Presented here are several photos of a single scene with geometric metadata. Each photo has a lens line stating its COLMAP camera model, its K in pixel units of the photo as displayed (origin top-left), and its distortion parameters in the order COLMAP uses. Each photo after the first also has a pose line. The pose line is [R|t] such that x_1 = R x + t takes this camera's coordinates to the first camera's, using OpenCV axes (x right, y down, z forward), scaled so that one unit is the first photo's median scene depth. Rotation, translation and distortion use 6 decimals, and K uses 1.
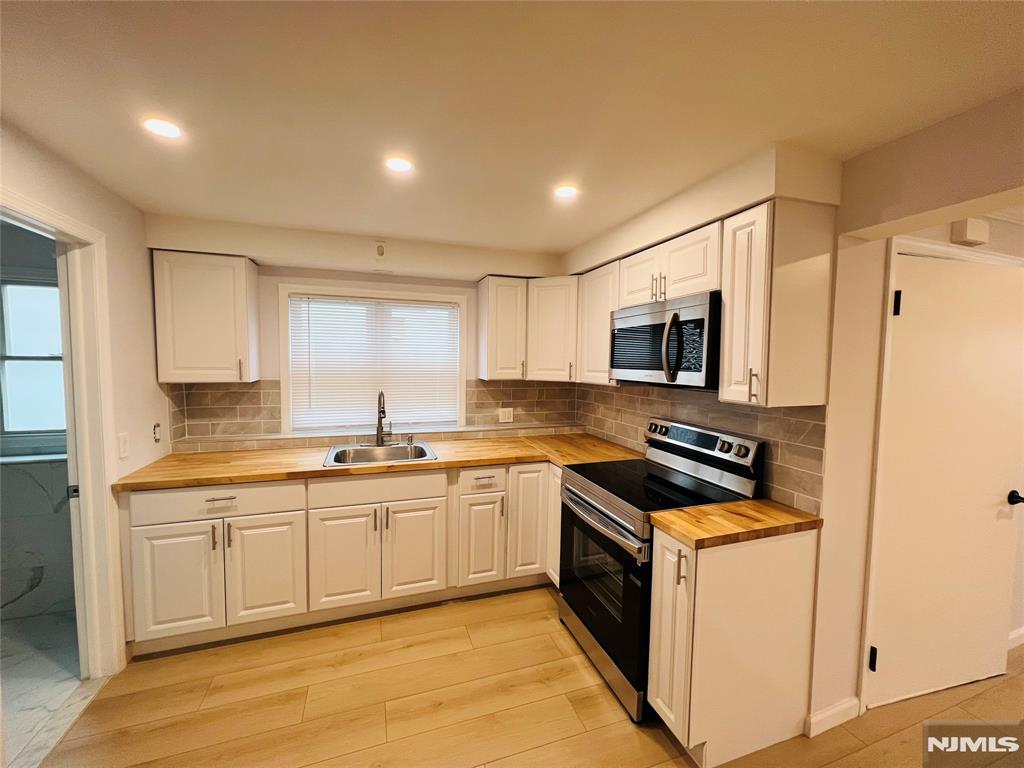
lens RADIAL K [[407.4, 0, 513.9], [0, 407.4, 384.9], [0, 0, 1]] dist [-0.000301, -0.000224]
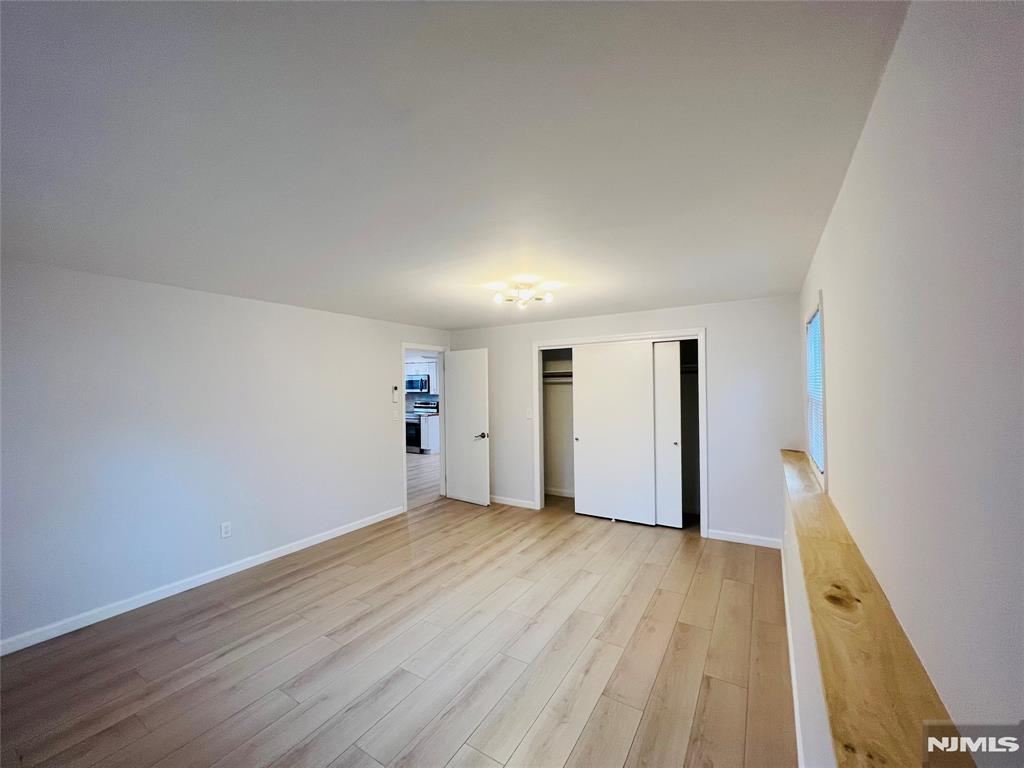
lens RADIAL K [[407.4, 0, 513.3], [0, 407.4, 384.3], [0, 0, 1]] dist [-0.000301, -0.000224]
pose [[0.781213, -0.019916, 0.623947, -1.990118], [0.058178, 0.997464, -0.041004, 0.188931], [-0.621548, 0.068333, 0.780390, -3.892583]]
